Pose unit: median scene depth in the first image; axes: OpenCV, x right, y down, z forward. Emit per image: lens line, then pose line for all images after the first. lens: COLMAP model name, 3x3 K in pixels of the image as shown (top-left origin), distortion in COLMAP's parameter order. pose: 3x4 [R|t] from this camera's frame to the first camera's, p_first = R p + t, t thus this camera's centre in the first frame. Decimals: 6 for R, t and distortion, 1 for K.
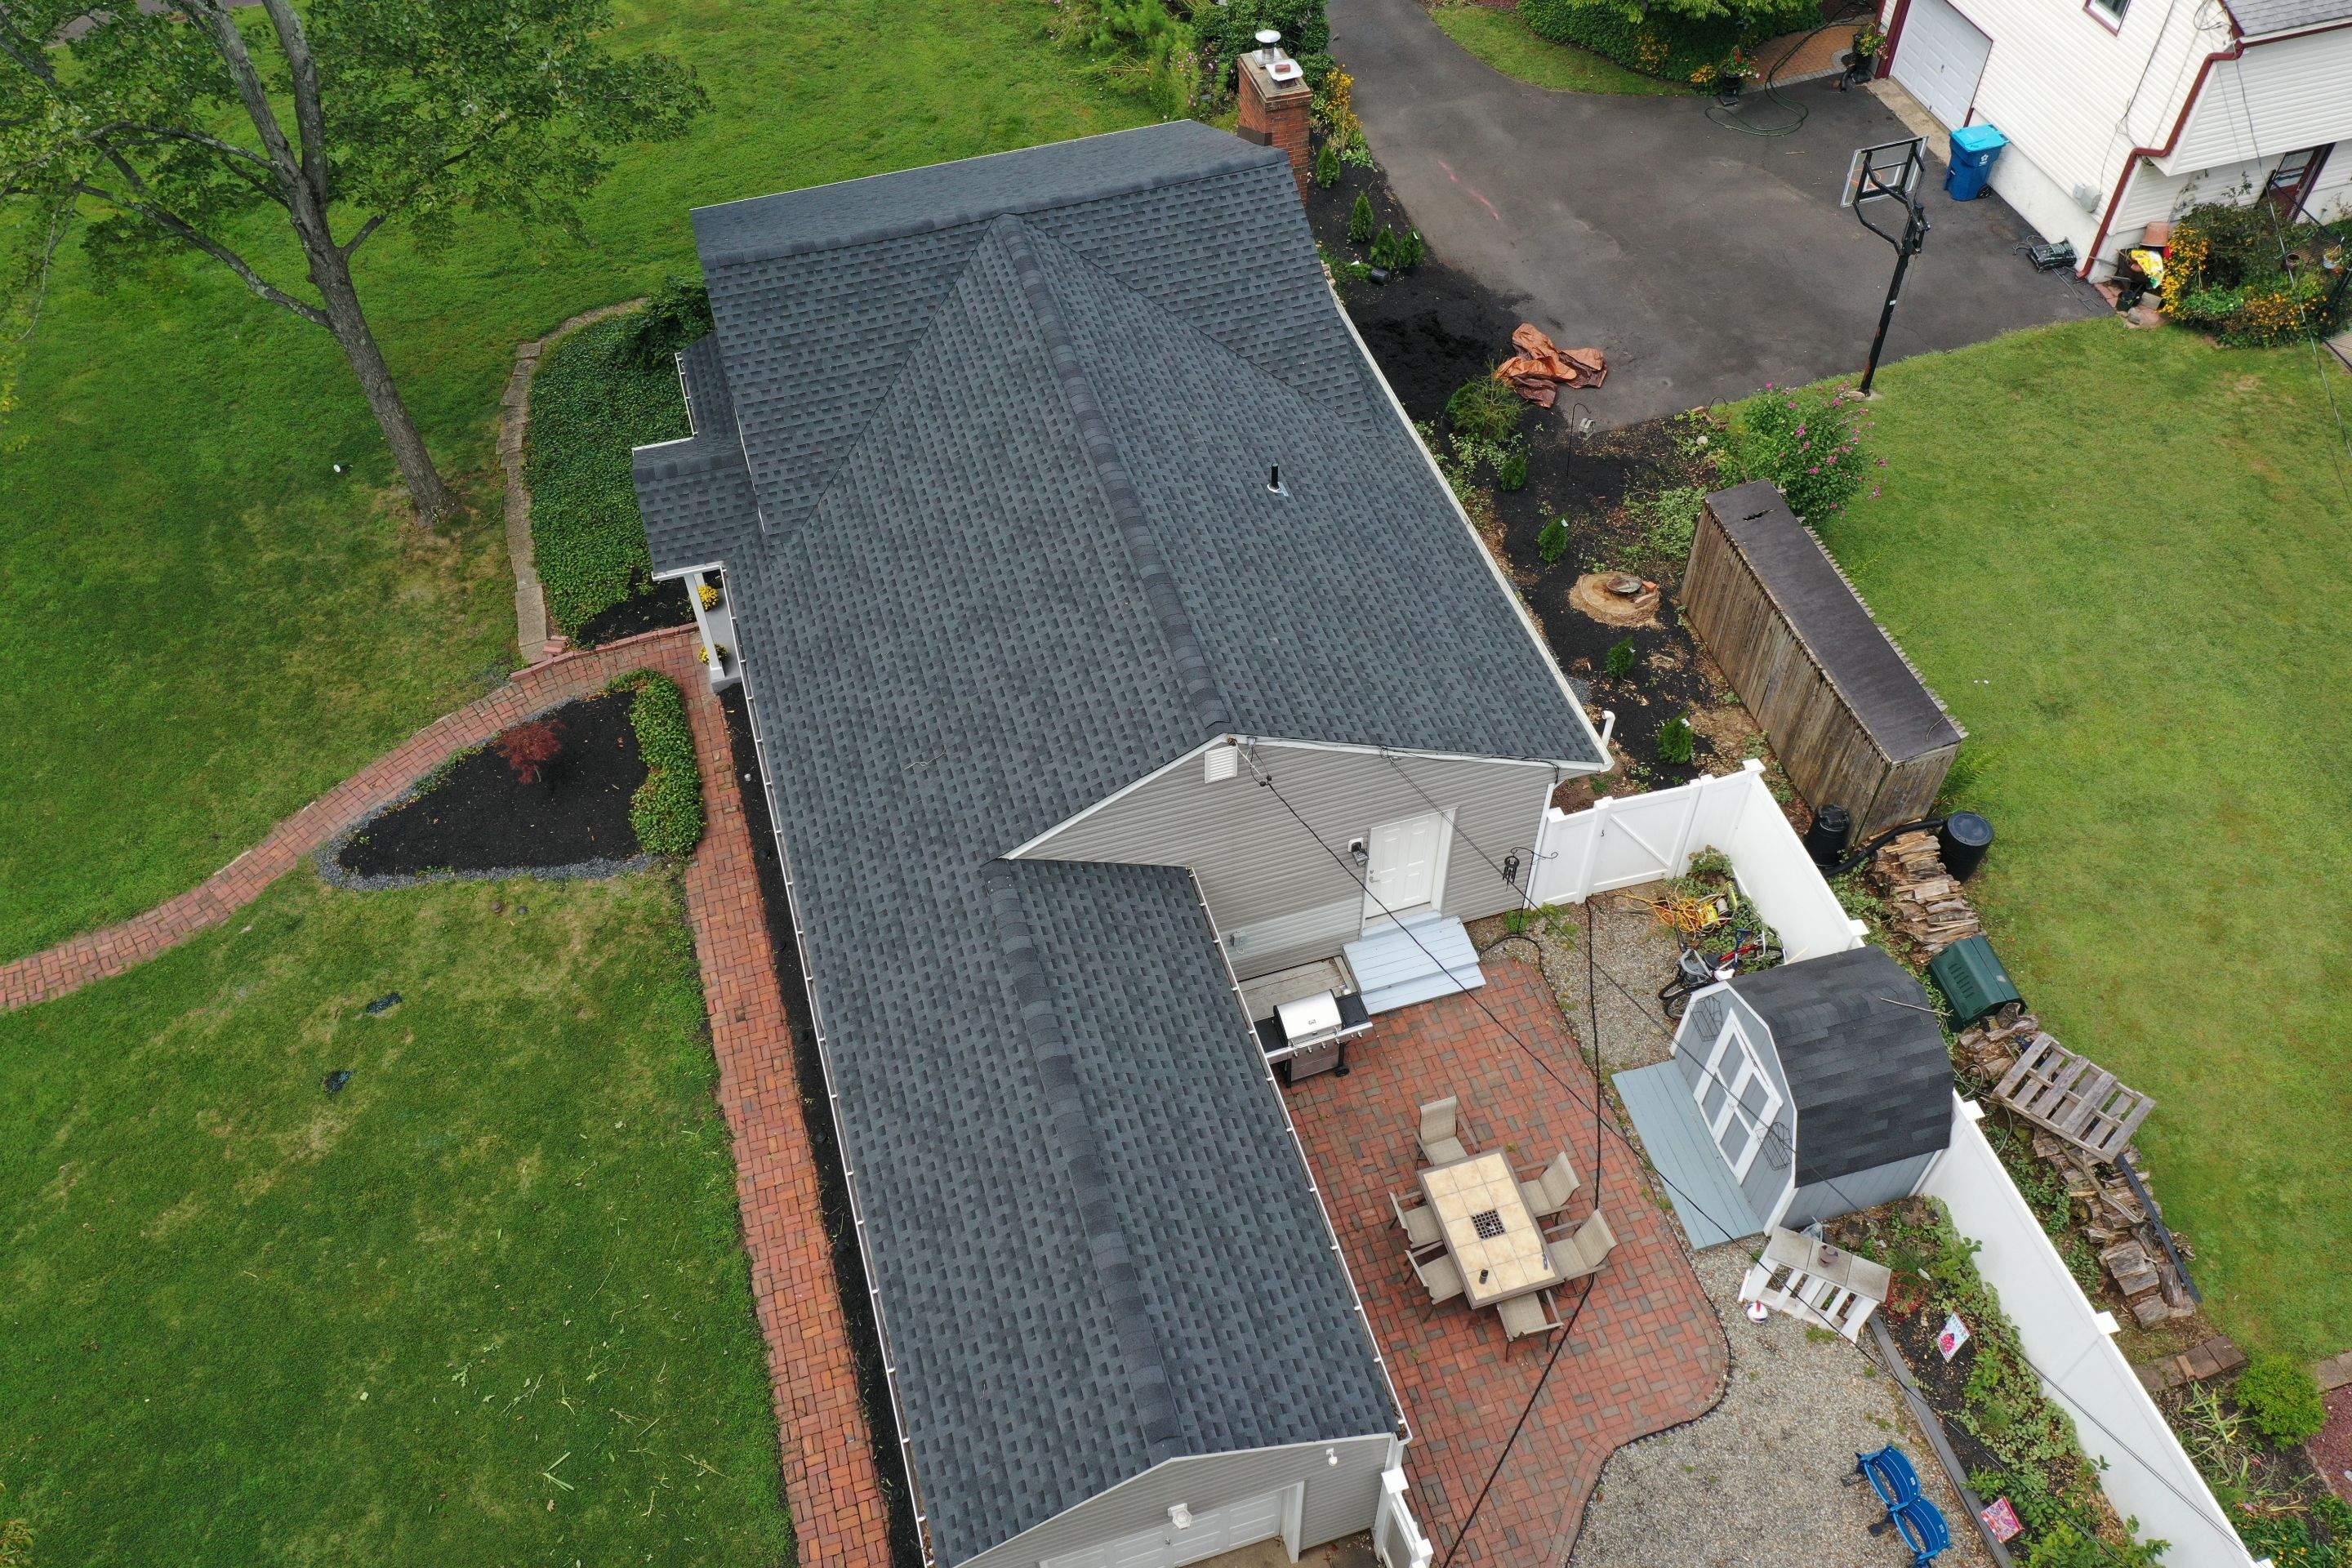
lens RADIAL K [[1862.6, 0, 1176.0], [0, 1862.6, 784.0], [0, 0, 1]] dist [0.011030, 0.011534]
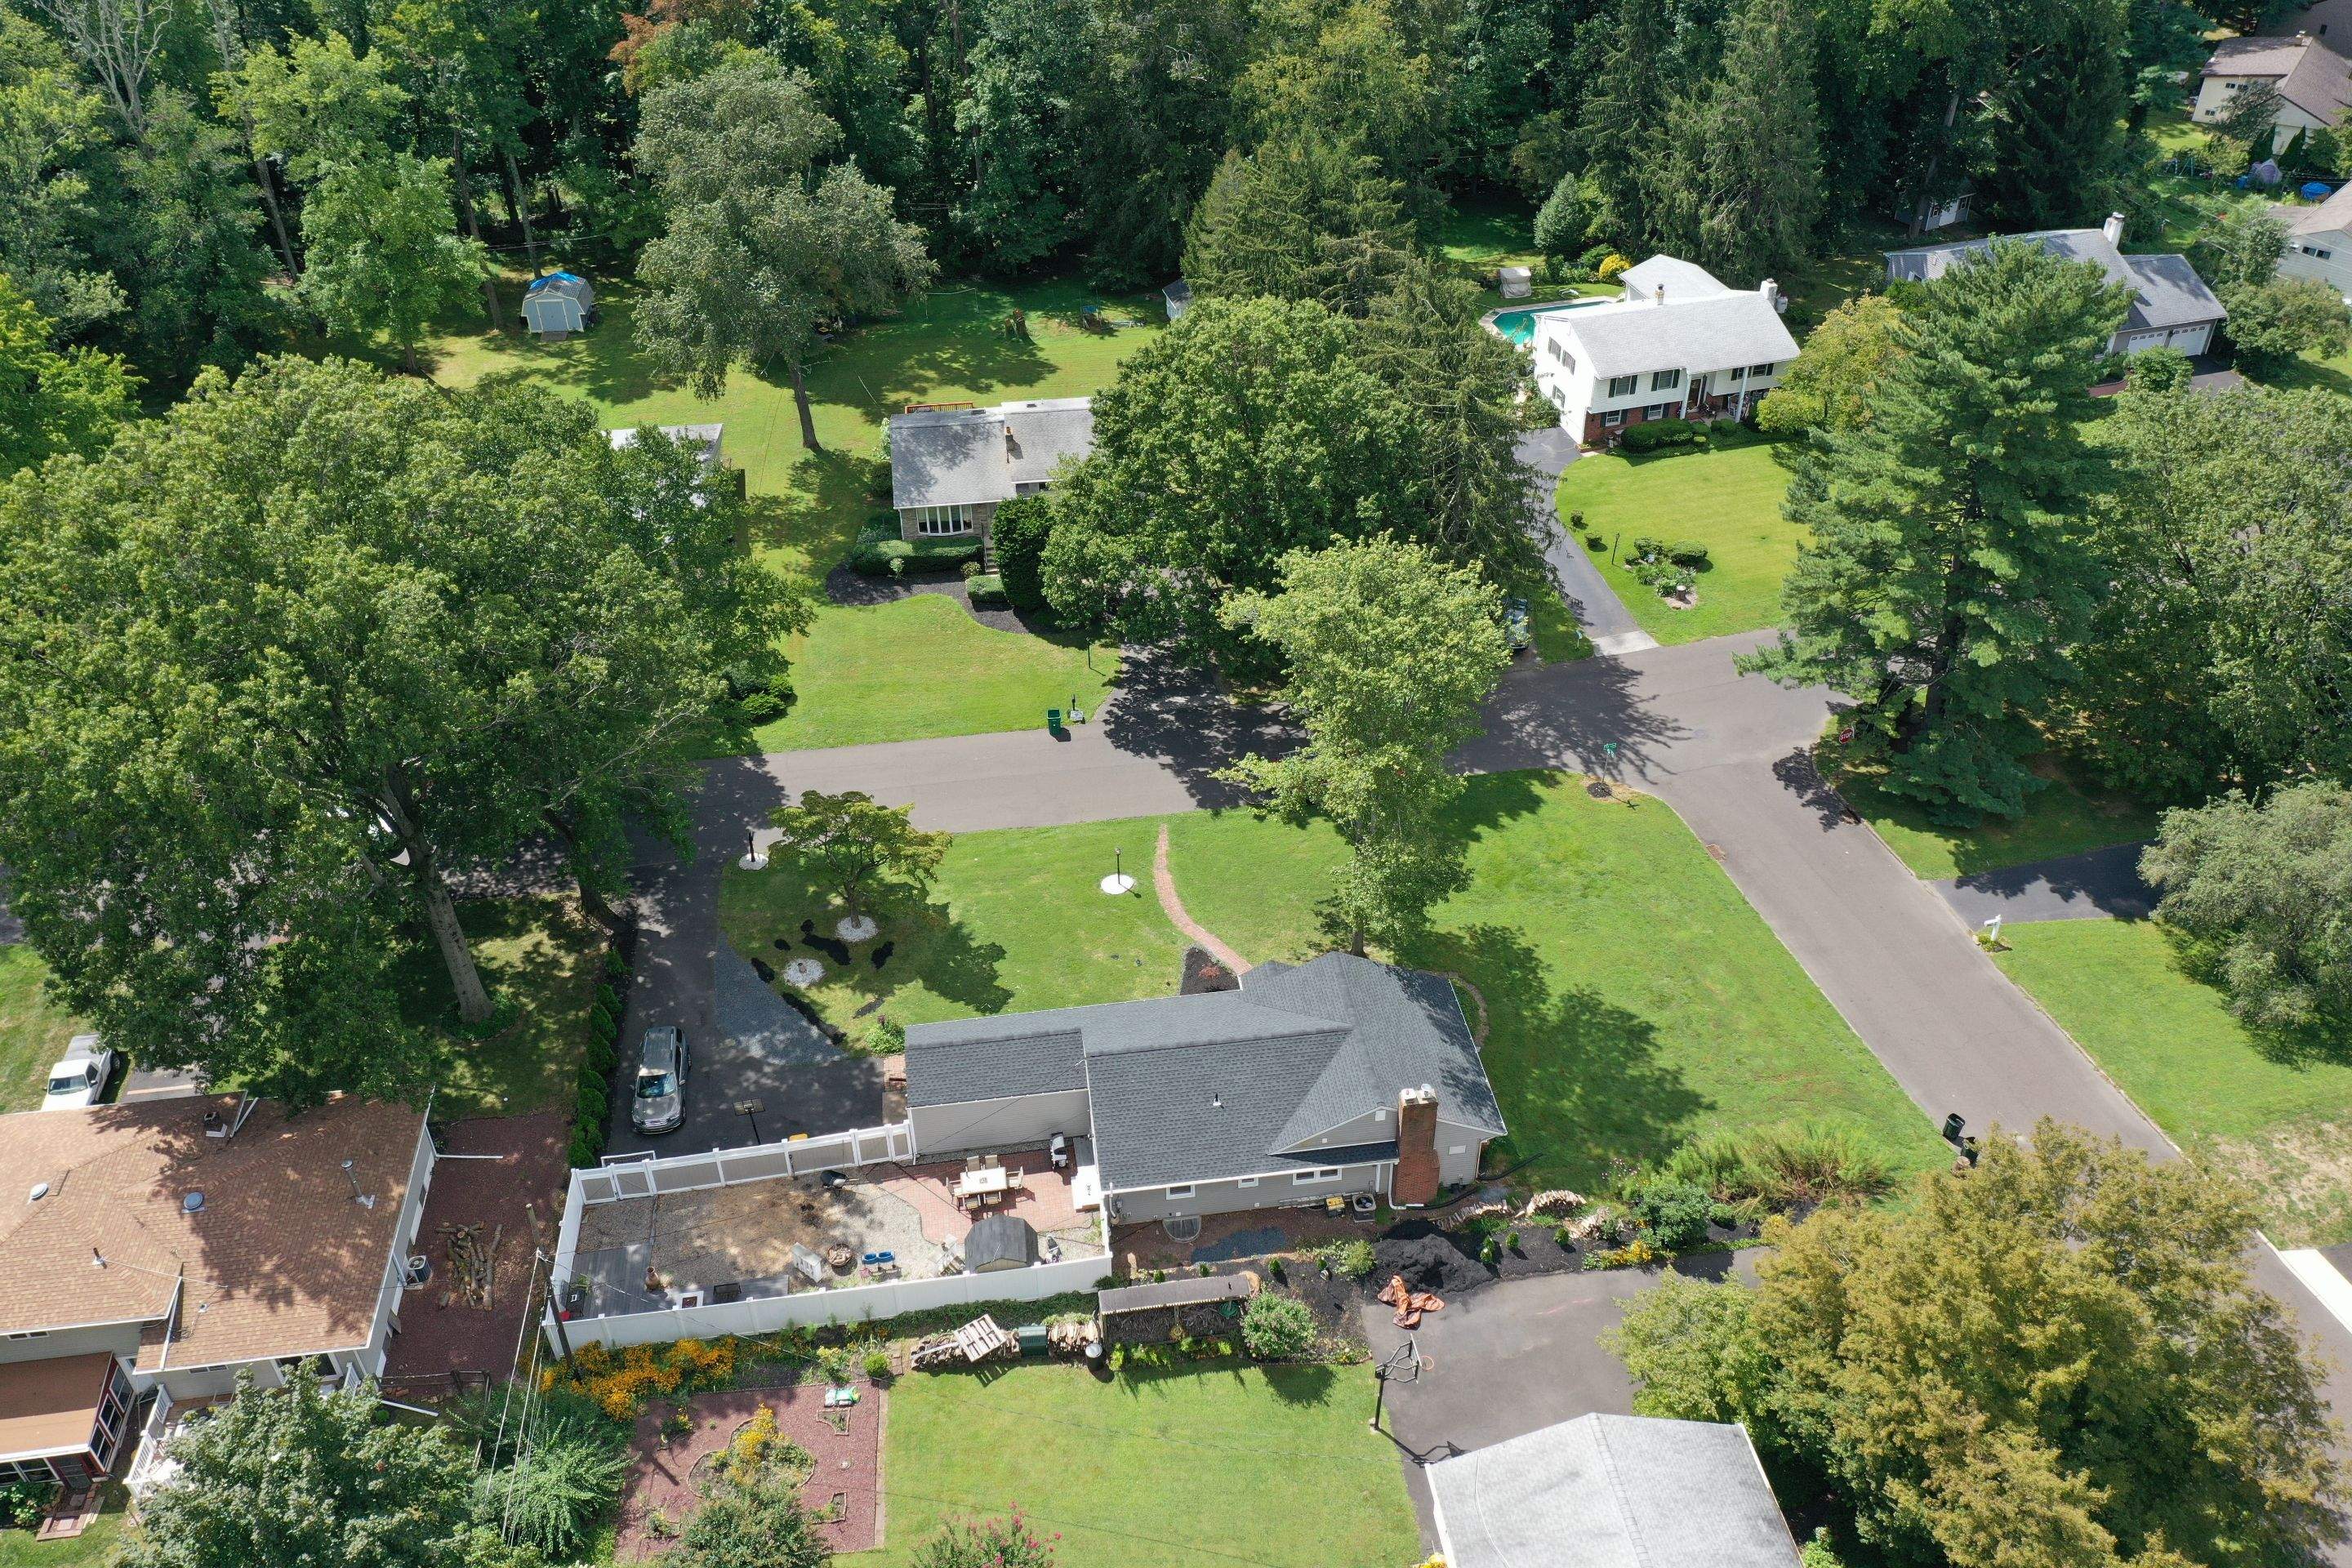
lens RADIAL K [[1868.0, 0, 1176.0], [0, 1868.0, 784.0], [0, 0, 1]] dist [0.015784, 0.002831]
pose [[-0.154798, 0.605999, -0.780258, 1.926584], [-0.748212, 0.443829, 0.493147, -1.672433], [0.645148, 0.660137, 0.384713, -0.458903]]
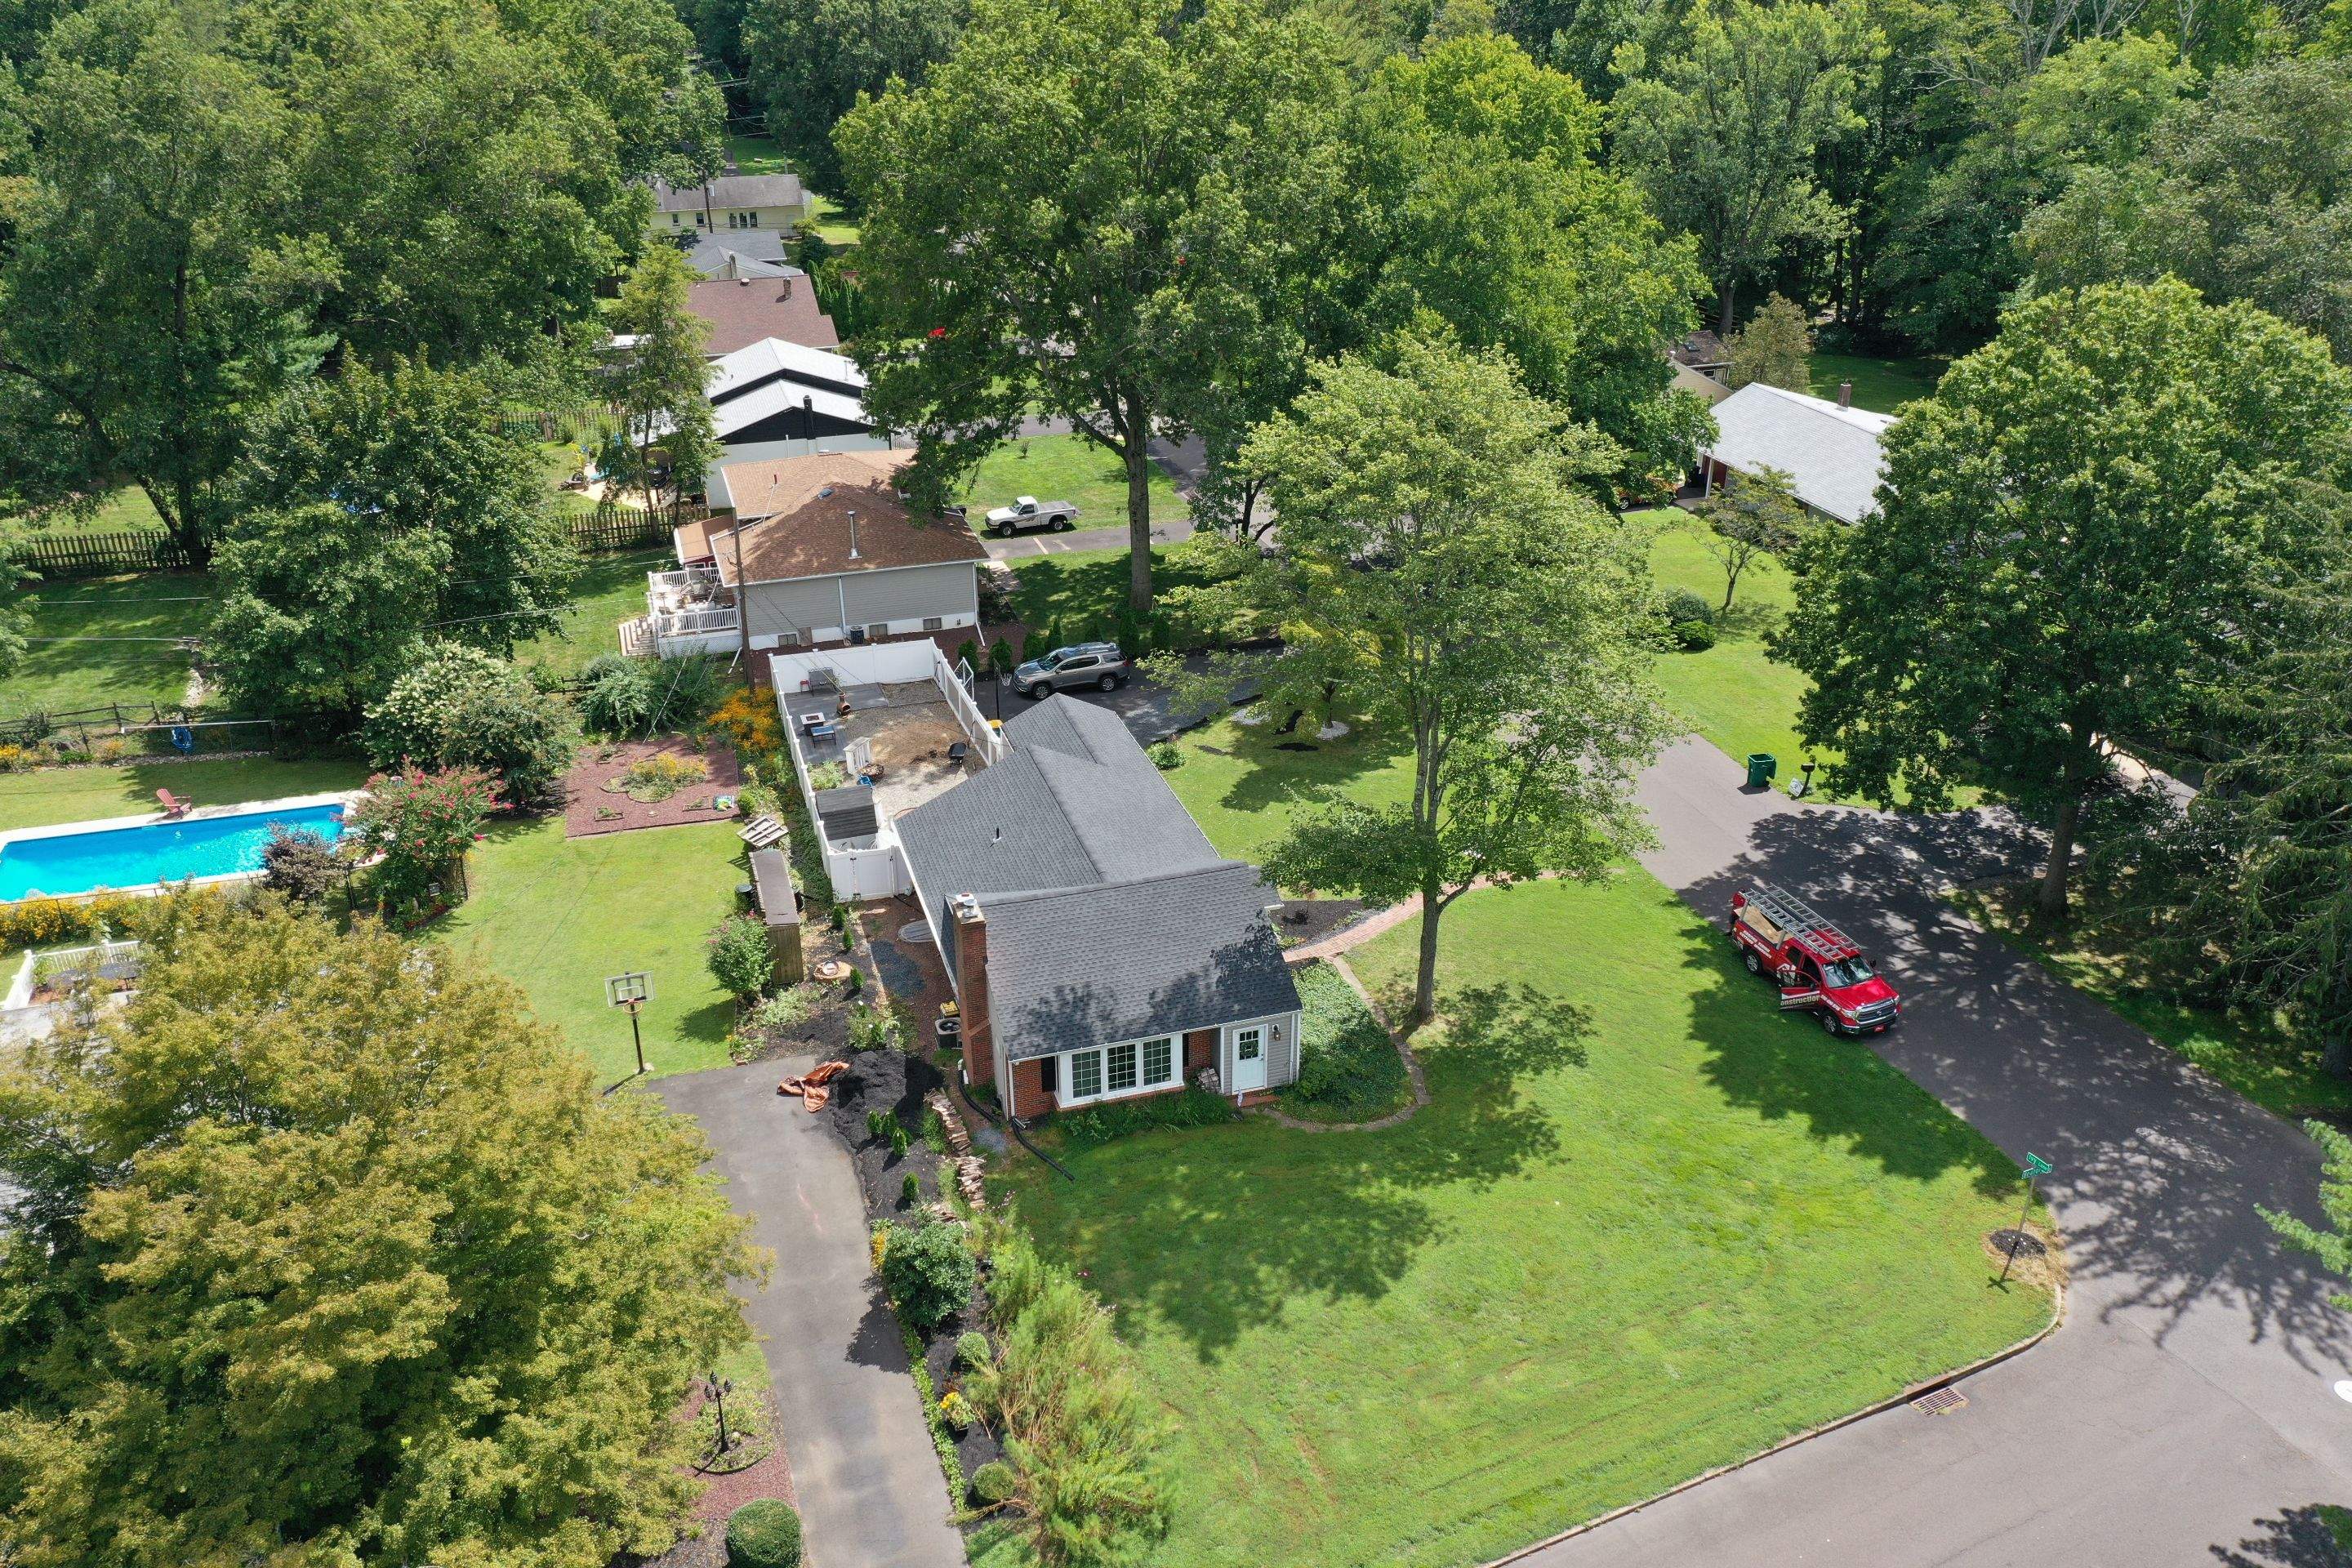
lens RADIAL K [[1856.8, 0, 1174.6], [0, 1856.8, 787.9], [0, 0, 1]] dist [0.021241, -0.009220]
pose [[-0.999738, 0.022489, -0.004164, -0.165419], [0.001376, 0.240898, 0.970549, -2.445991], [0.022830, 0.970290, -0.240866, 1.456880]]
